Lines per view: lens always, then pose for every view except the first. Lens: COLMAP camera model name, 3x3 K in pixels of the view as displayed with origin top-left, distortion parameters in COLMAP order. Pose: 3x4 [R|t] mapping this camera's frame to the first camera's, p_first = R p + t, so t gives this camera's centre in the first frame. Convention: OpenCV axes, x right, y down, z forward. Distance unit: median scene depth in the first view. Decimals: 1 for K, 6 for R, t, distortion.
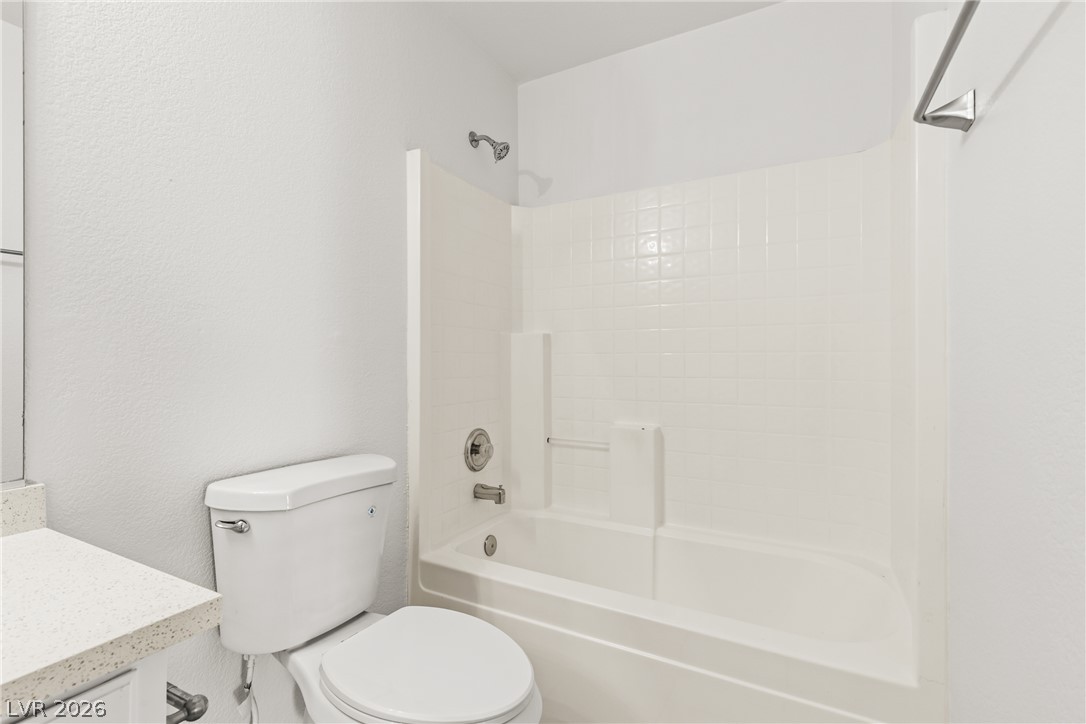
lens RADIAL K [[491.5, 0, 544.6], [0, 491.5, 359.7], [0, 0, 1]] dist [0.008825, -0.001871]
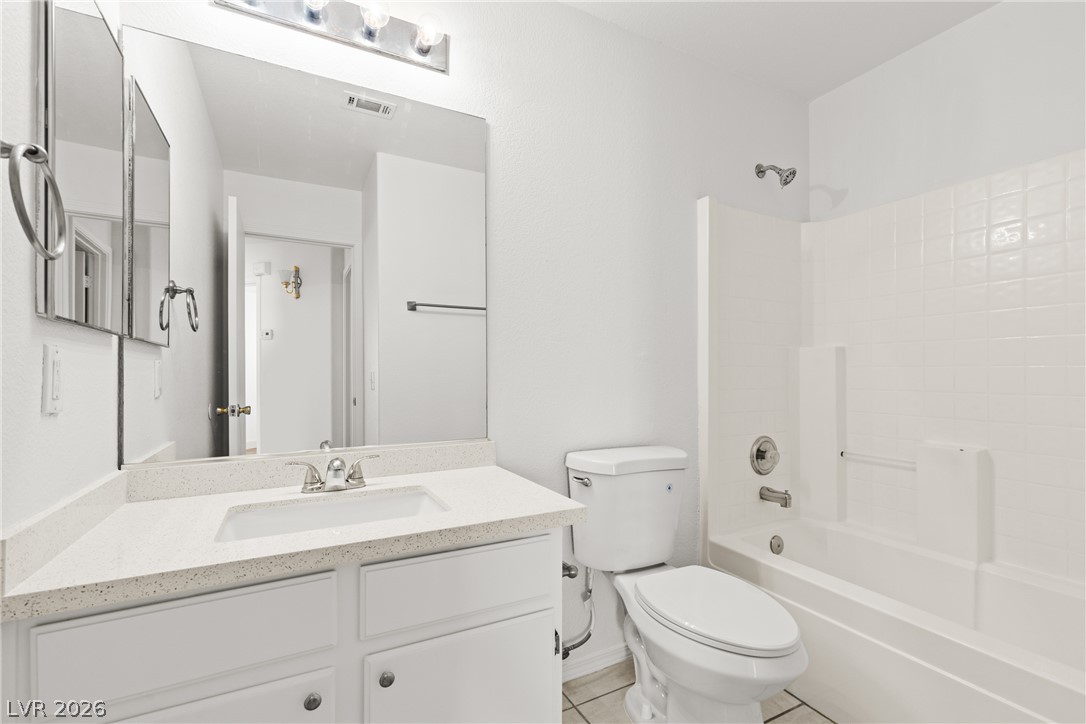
lens RADIAL K [[491.5, 0, 547.0], [0, 491.5, 364.2], [0, 0, 1]] dist [0.008825, -0.001871]
pose [[0.834797, -0.006887, -0.550515, 0.067828], [-0.001293, 0.999894, -0.014470, -0.003274], [0.550557, 0.012792, 0.834700, -0.186802]]
